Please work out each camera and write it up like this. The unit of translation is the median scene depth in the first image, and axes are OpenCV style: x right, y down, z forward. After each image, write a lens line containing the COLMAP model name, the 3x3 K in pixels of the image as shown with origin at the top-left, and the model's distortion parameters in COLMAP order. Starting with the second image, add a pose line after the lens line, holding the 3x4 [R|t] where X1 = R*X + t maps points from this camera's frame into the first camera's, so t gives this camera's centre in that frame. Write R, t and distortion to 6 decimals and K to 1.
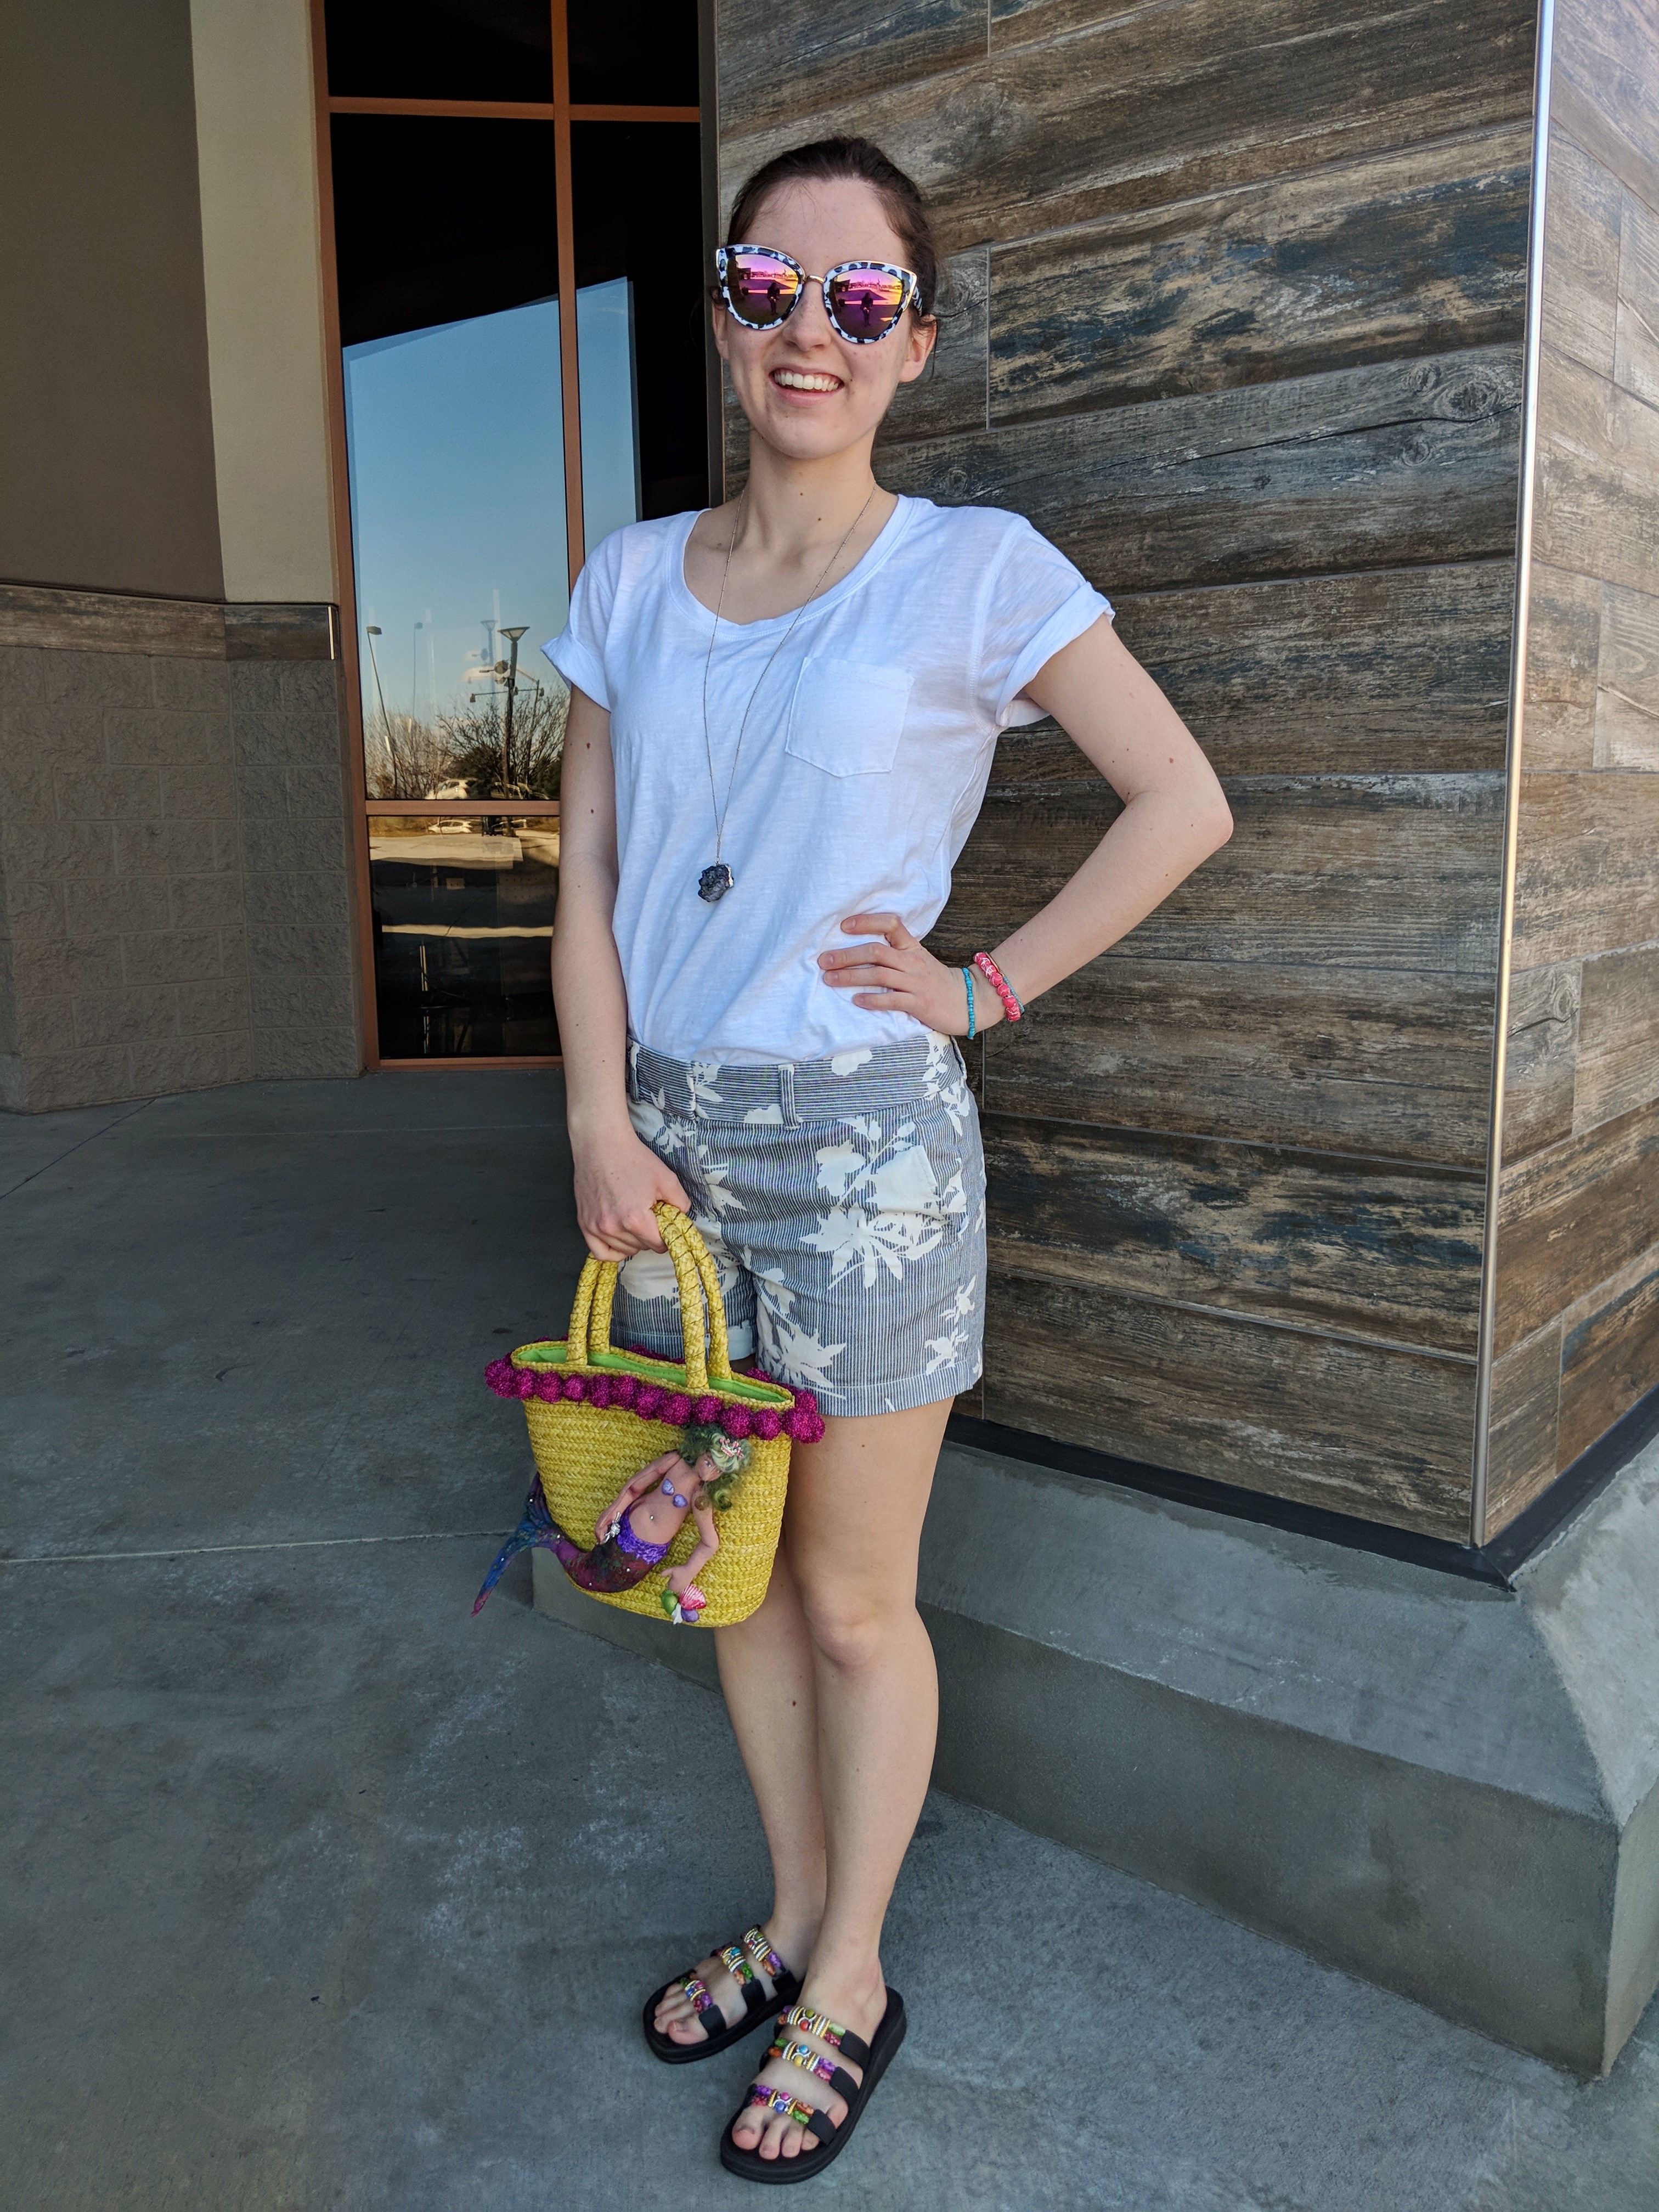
lens RADIAL K [[1773.0, 0, 857.1], [0, 1773.0, 1099.4], [0, 0, 1]] dist [0.057065, -0.116821]
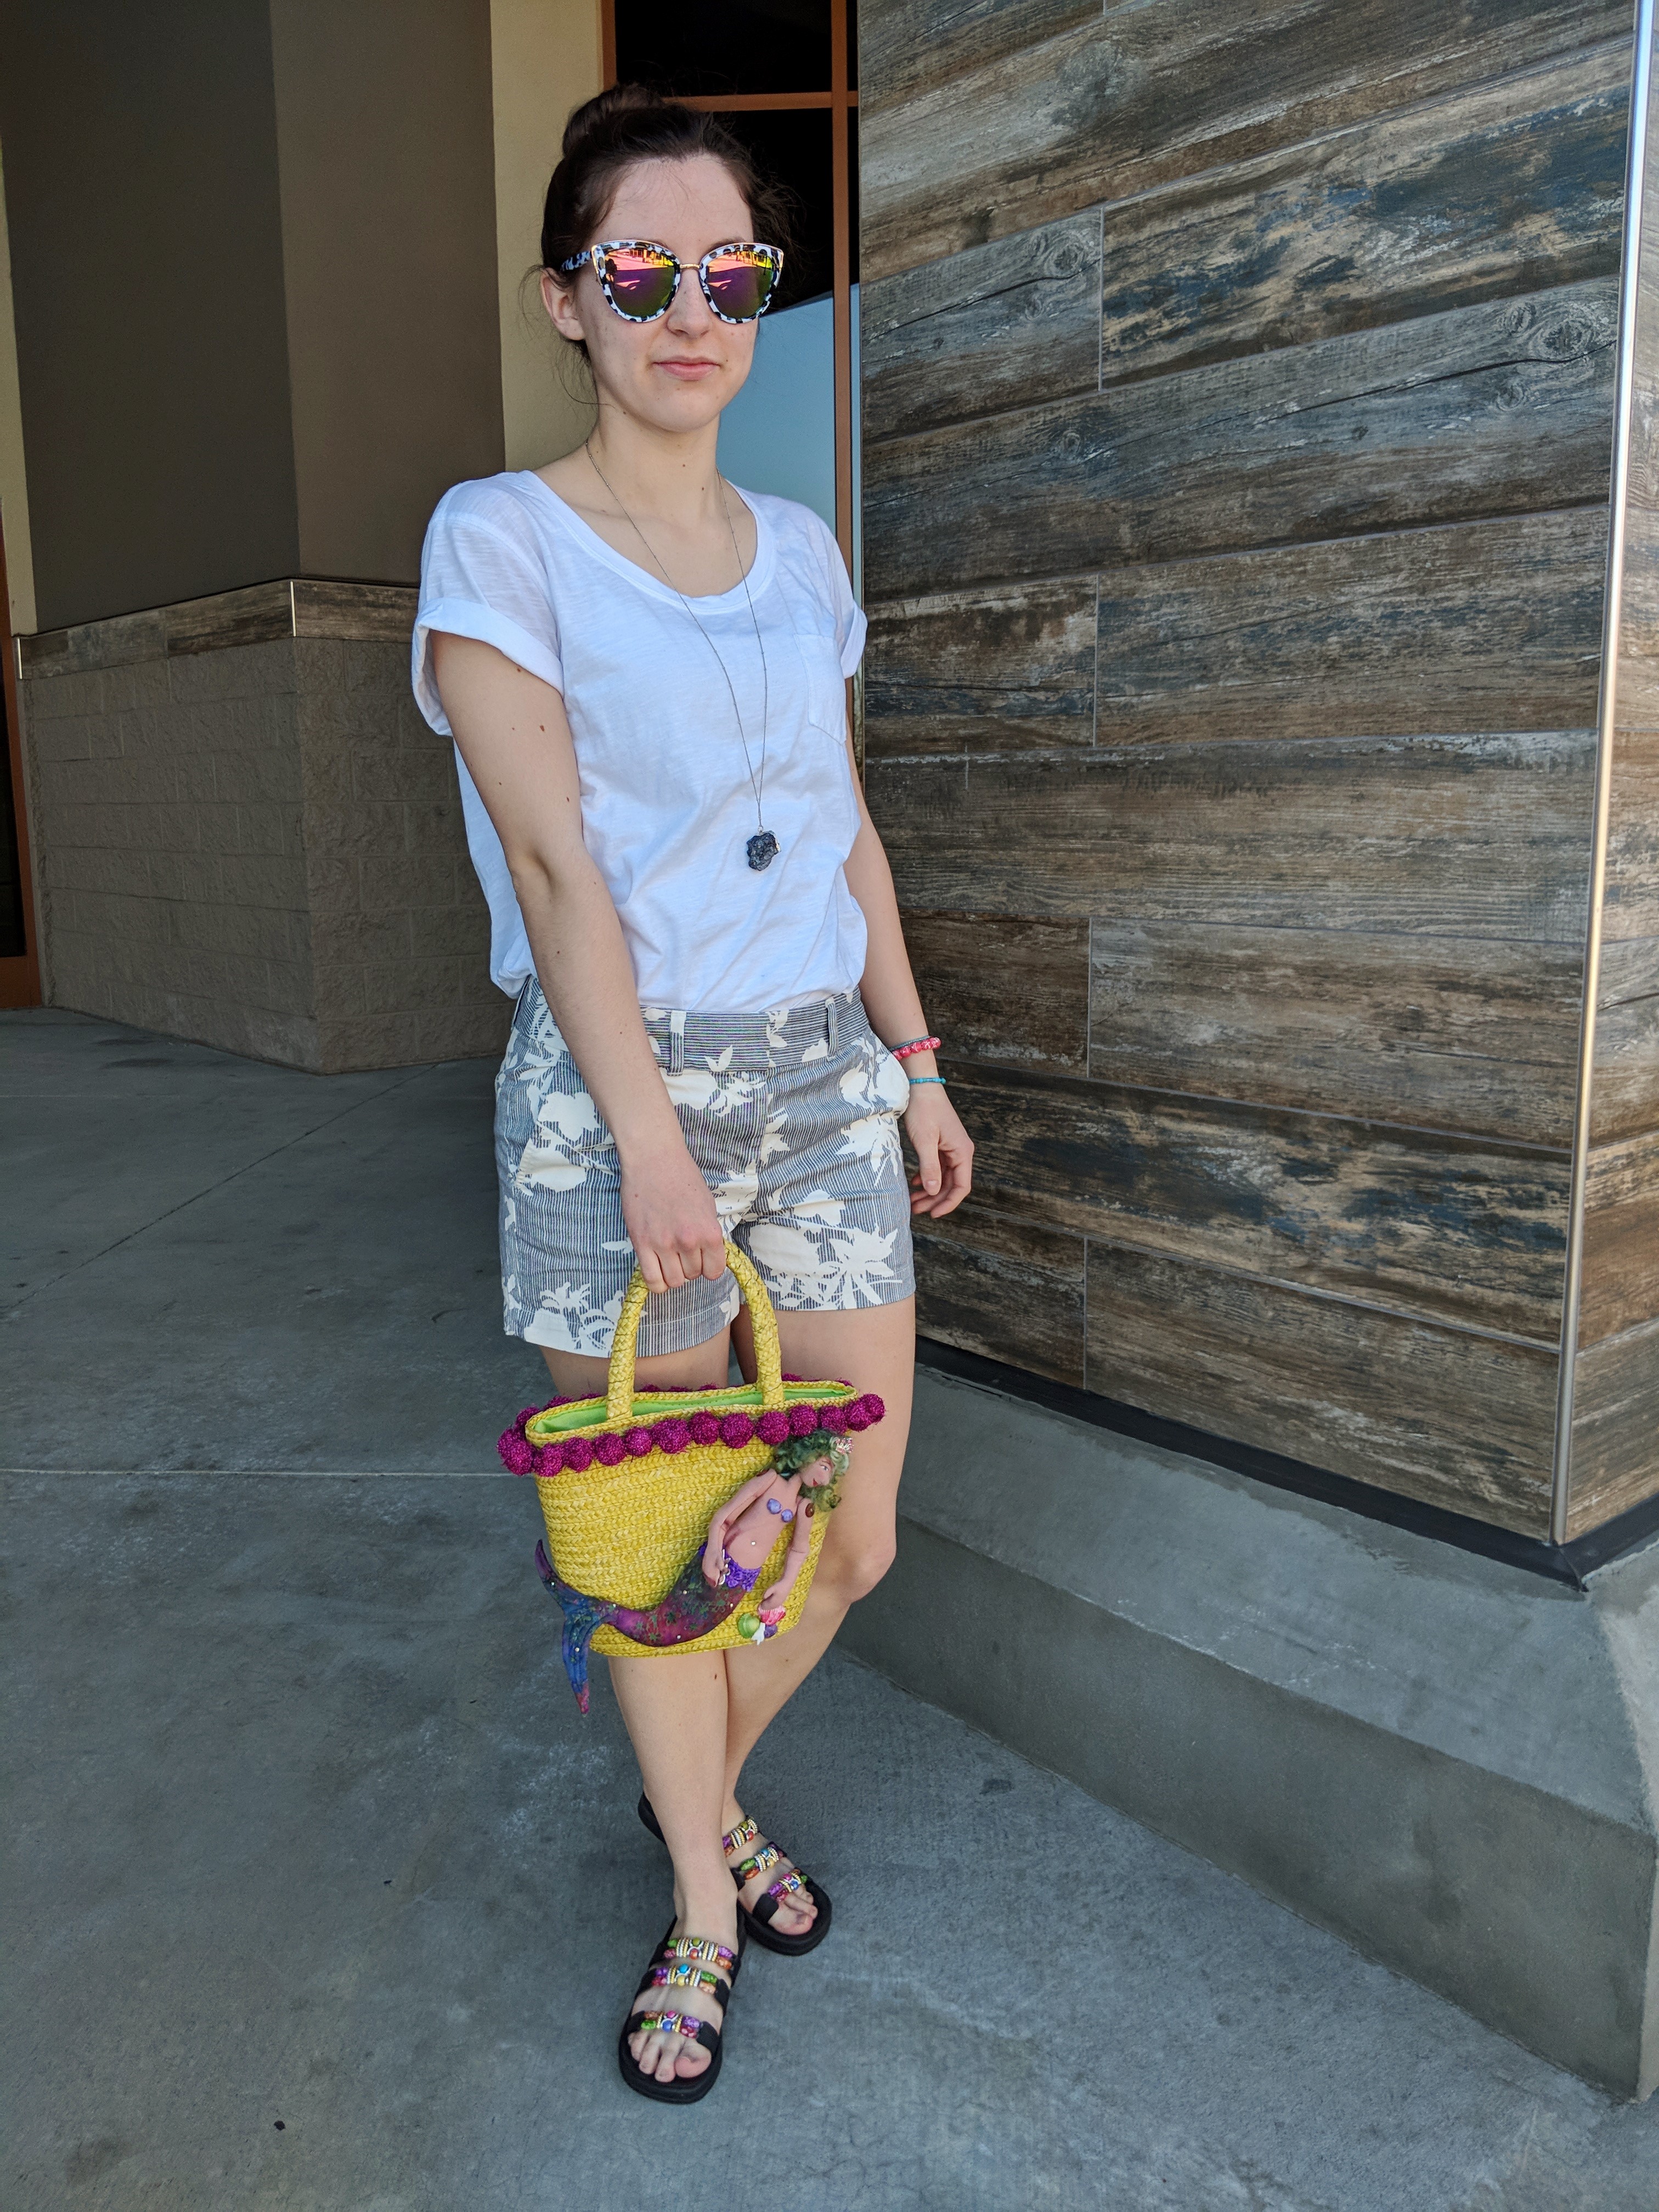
lens RADIAL K [[1771.1, 0, 829.5], [0, 1771.1, 1106.0], [0, 0, 1]] dist [0.054170, -0.117971]
pose [[0.984127, 0.030128, -0.174891, 0.122916], [-0.027962, 0.999499, 0.014839, 0.012632], [0.175250, -0.009713, 0.984476, -0.006082]]
